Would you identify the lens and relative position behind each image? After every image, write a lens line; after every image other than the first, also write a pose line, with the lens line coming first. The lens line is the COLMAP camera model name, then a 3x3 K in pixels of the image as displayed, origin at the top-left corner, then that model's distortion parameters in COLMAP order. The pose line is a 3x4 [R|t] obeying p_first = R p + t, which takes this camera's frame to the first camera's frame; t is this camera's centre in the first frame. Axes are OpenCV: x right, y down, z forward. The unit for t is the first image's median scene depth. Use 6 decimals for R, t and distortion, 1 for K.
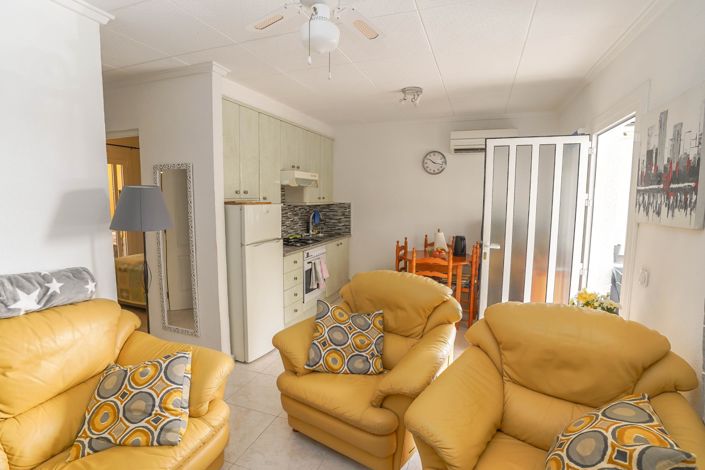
lens RADIAL K [[362.5, 0, 352.5], [0, 362.5, 235.0], [0, 0, 1]] dist [-0.000146, 0.000026]
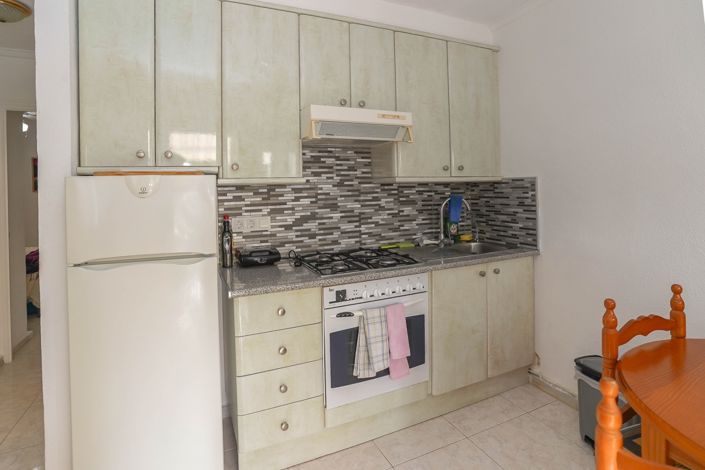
lens RADIAL K [[356.9, 0, 338.8], [0, 356.9, 187.4], [0, 0, 1]] dist [-0.059668, 0.000132]
pose [[0.688029, -0.022939, -0.725321, 0.150065], [-0.054748, 0.995011, -0.083401, -0.030987], [0.723615, 0.097092, 0.683340, 0.594830]]
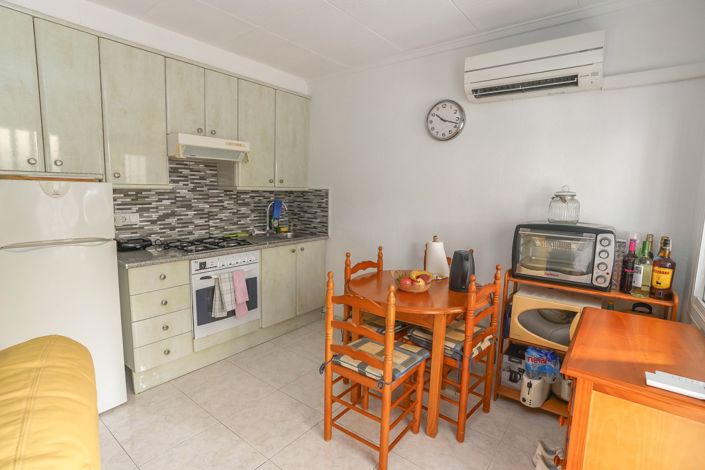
lens RADIAL K [[356.3, 0, 340.1], [0, 356.3, 233.2], [0, 0, 1]] dist [-0.044625, 0.000162]
pose [[0.947010, 0.050432, -0.317221, 0.254258], [-0.047749, 0.998727, 0.016229, -0.020540], [0.317636, -0.000222, 0.948213, 0.410479]]
